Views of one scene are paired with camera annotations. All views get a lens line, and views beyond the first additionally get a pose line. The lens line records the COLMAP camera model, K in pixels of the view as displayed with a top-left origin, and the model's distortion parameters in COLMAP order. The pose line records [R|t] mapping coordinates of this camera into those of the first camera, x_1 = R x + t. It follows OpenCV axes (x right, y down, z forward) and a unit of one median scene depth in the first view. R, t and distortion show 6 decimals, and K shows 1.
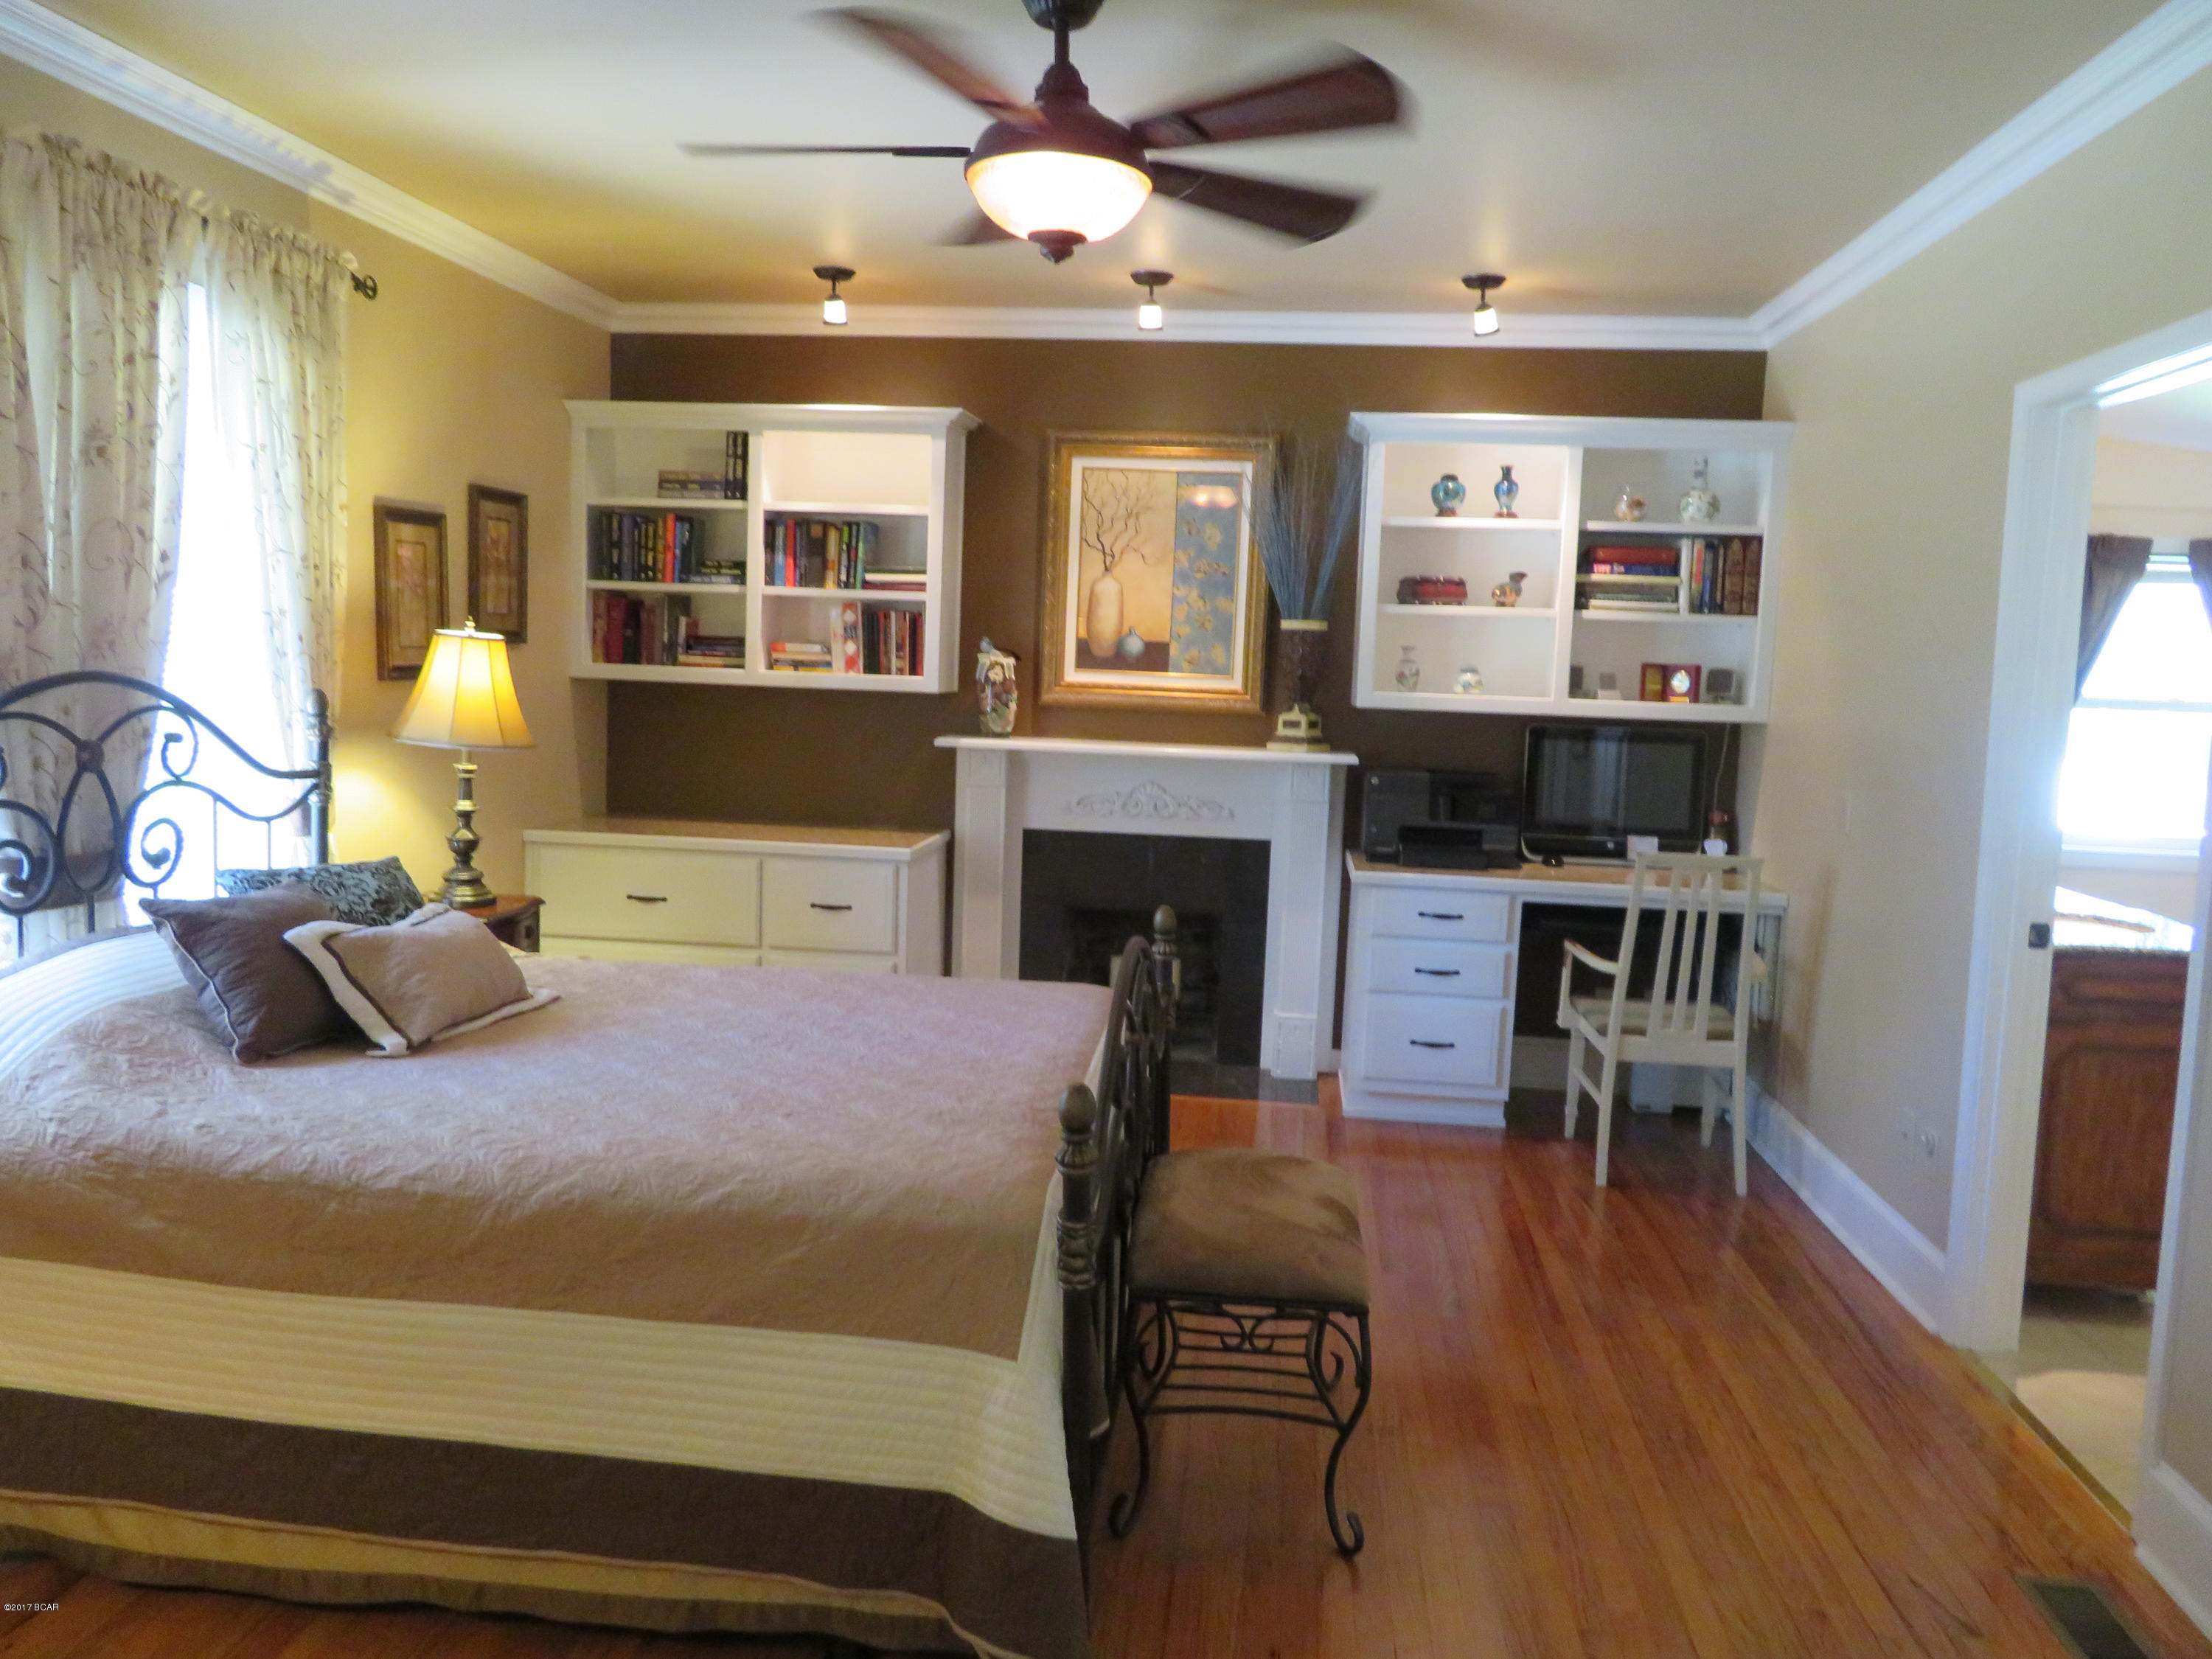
lens RADIAL K [[1577.1, 0, 1101.7], [0, 1577.1, 820.4], [0, 0, 1]] dist [-0.009268, 0.006526]
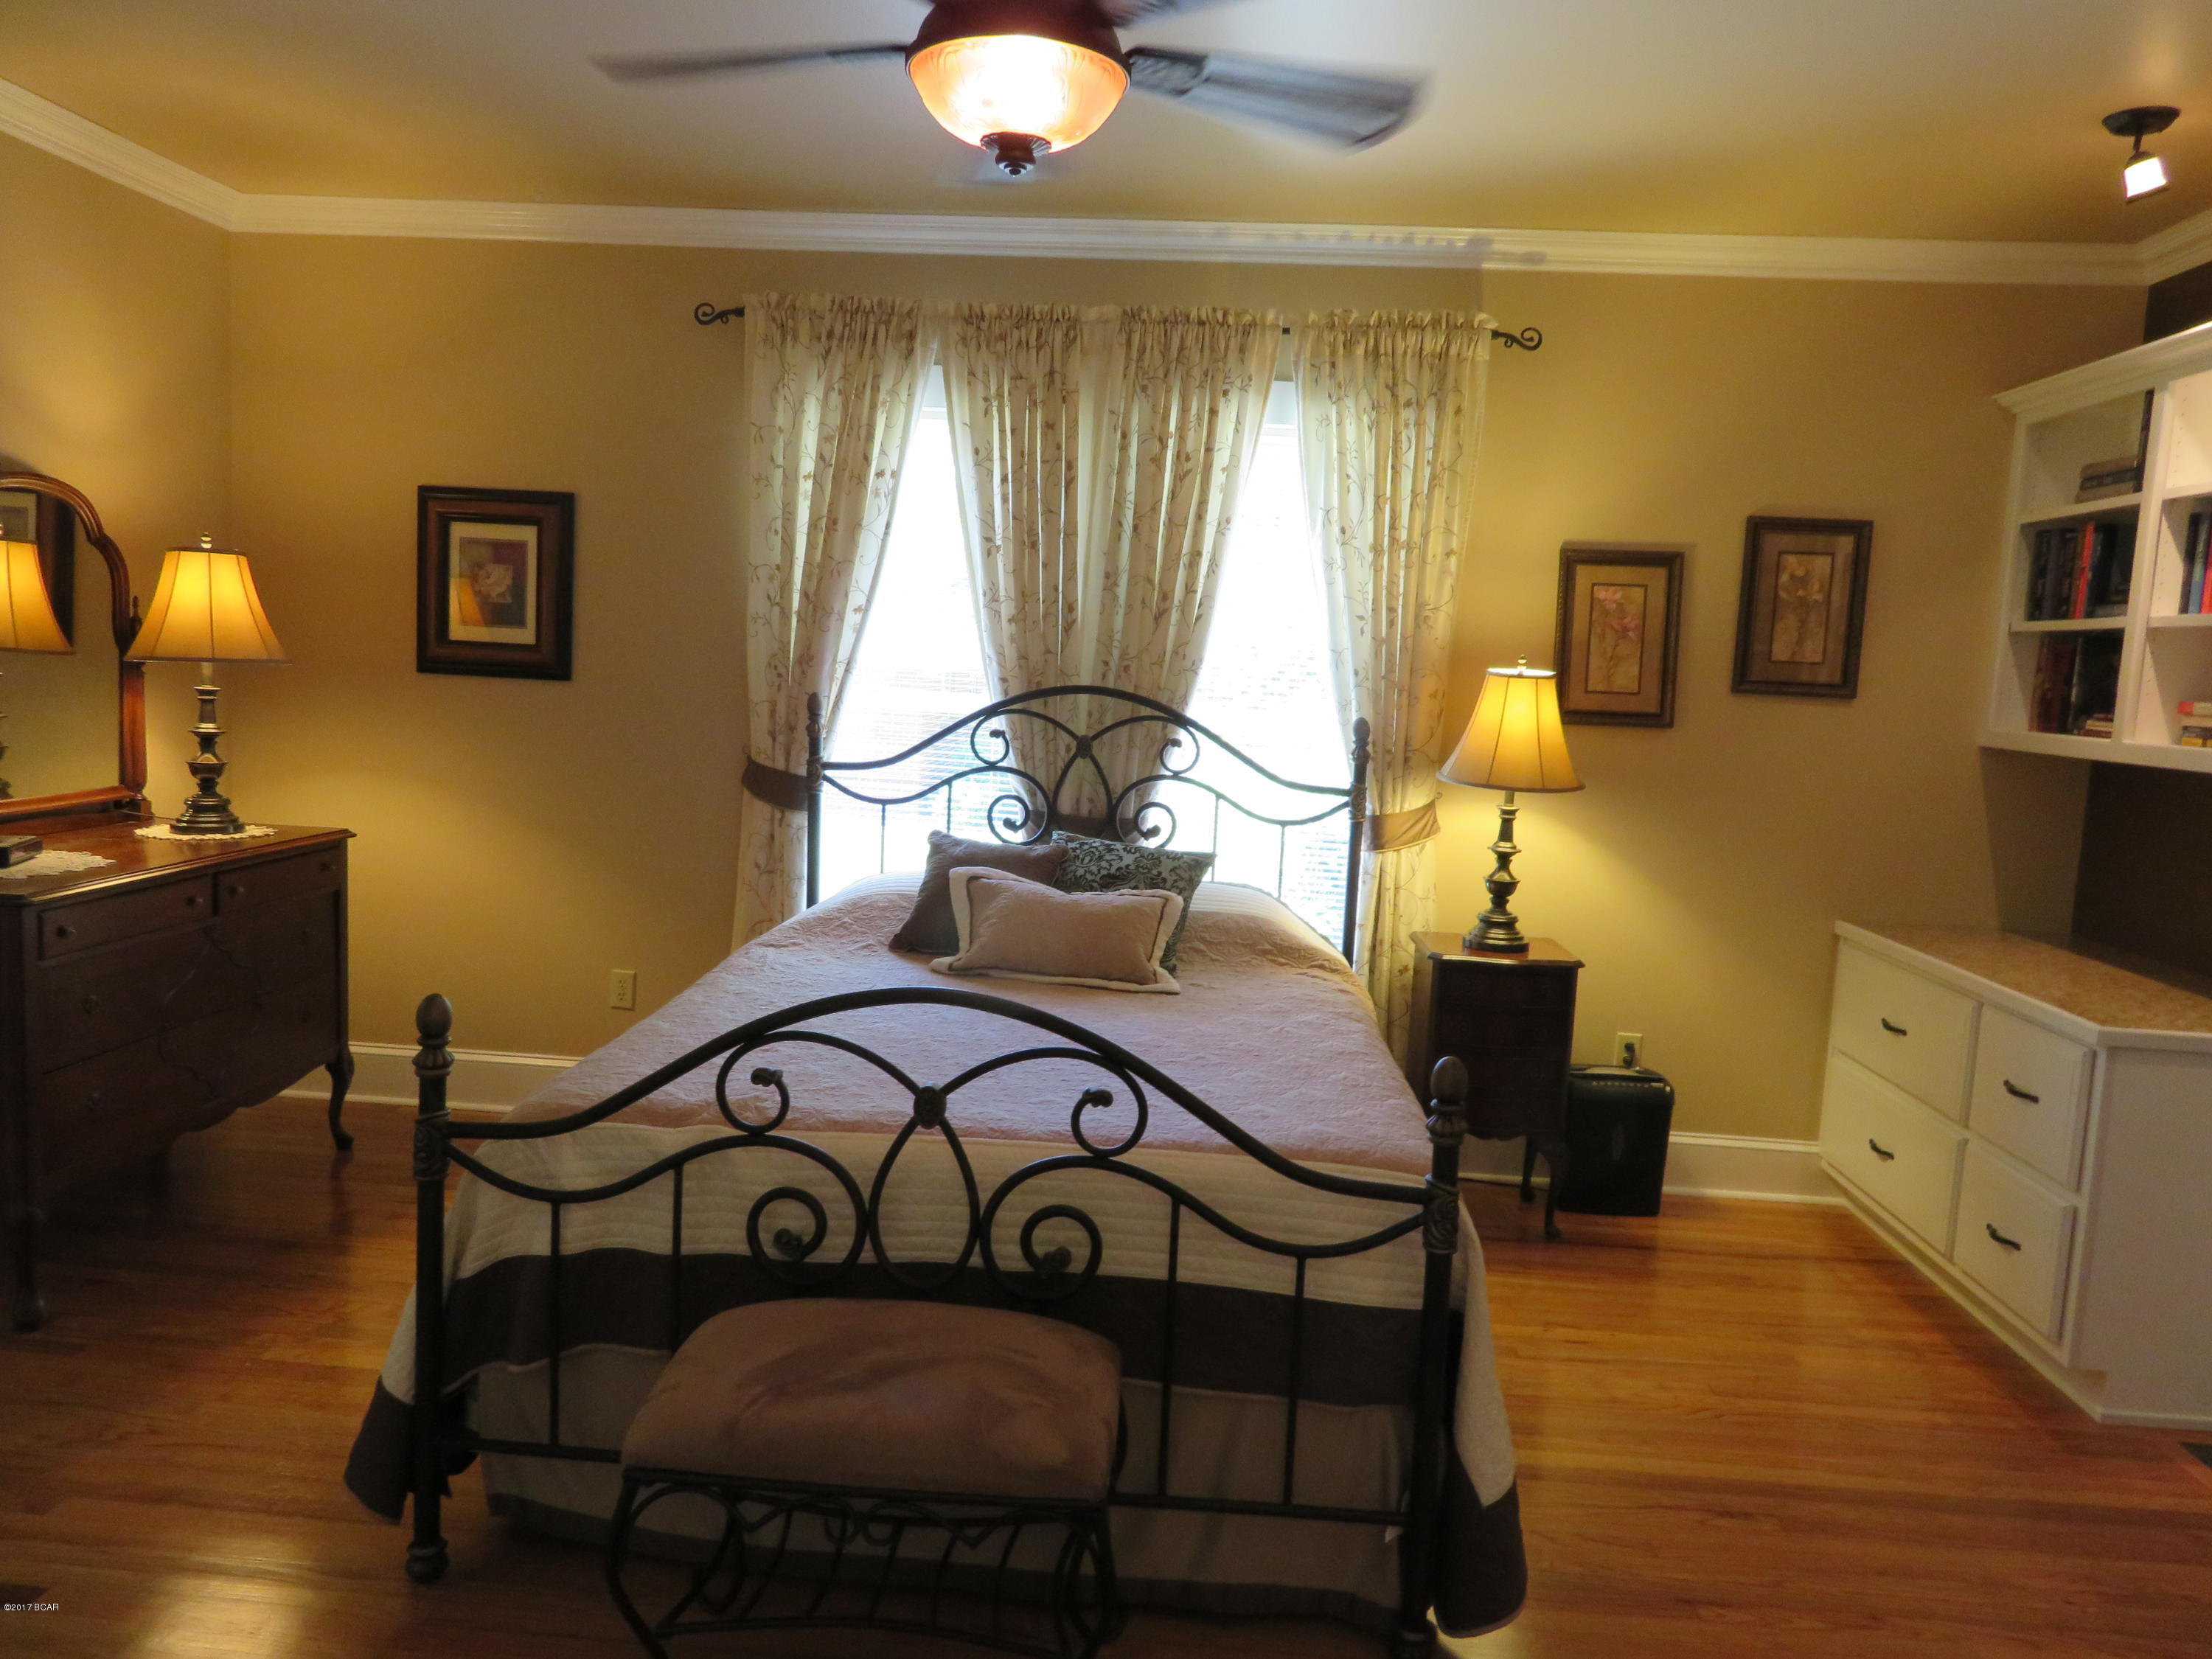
lens RADIAL K [[1577.1, 0, 1093.2], [0, 1577.1, 831.3], [0, 0, 1]] dist [-0.009268, 0.006526]
pose [[0.037526, 0.072558, -0.996658, 0.597704], [-0.153078, 0.986006, 0.066019, -0.047191], [0.987501, 0.150089, 0.048108, 0.746917]]
